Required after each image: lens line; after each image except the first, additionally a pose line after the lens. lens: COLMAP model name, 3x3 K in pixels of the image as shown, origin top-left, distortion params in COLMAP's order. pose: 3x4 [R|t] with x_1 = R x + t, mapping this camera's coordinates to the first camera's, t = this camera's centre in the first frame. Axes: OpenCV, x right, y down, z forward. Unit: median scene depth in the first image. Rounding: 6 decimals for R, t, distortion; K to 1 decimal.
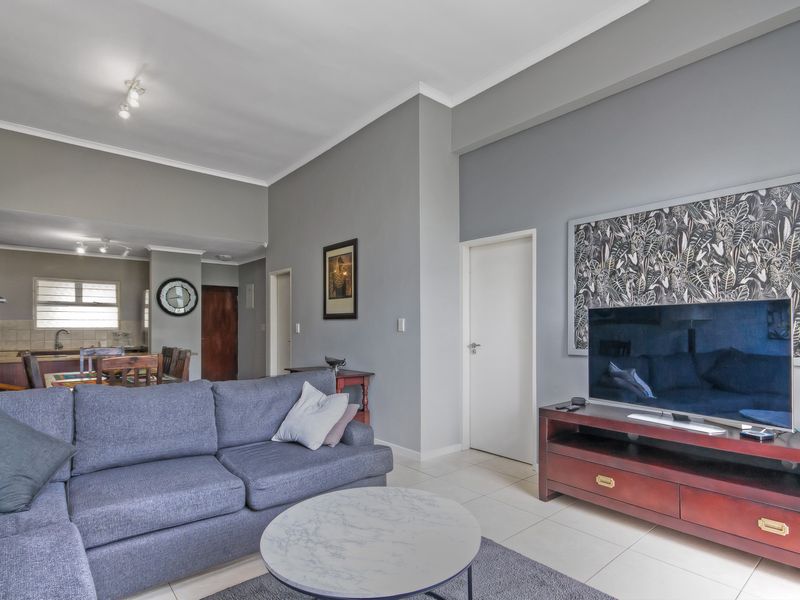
lens RADIAL K [[426.2, 0, 390.0], [0, 426.2, 324.0], [0, 0, 1]] dist [0.003569, 0.000053]
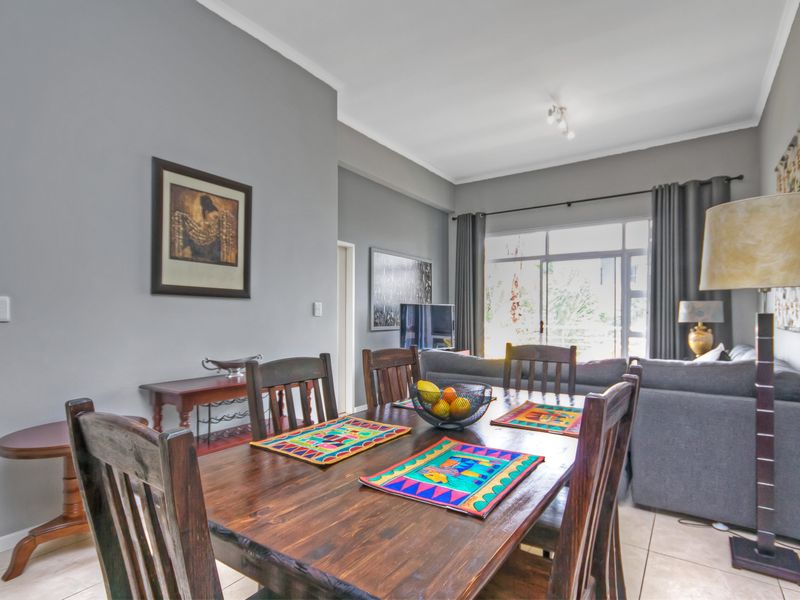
lens RADIAL K [[426.2, 0, 416.4], [0, 426.2, 322.4], [0, 0, 1]] dist [0.003569, 0.000053]
pose [[-0.289658, -0.009502, 0.957083, -0.821751], [-0.009370, 0.999931, 0.007092, 0.020032], [-0.957084, -0.006914, -0.289727, 0.905989]]
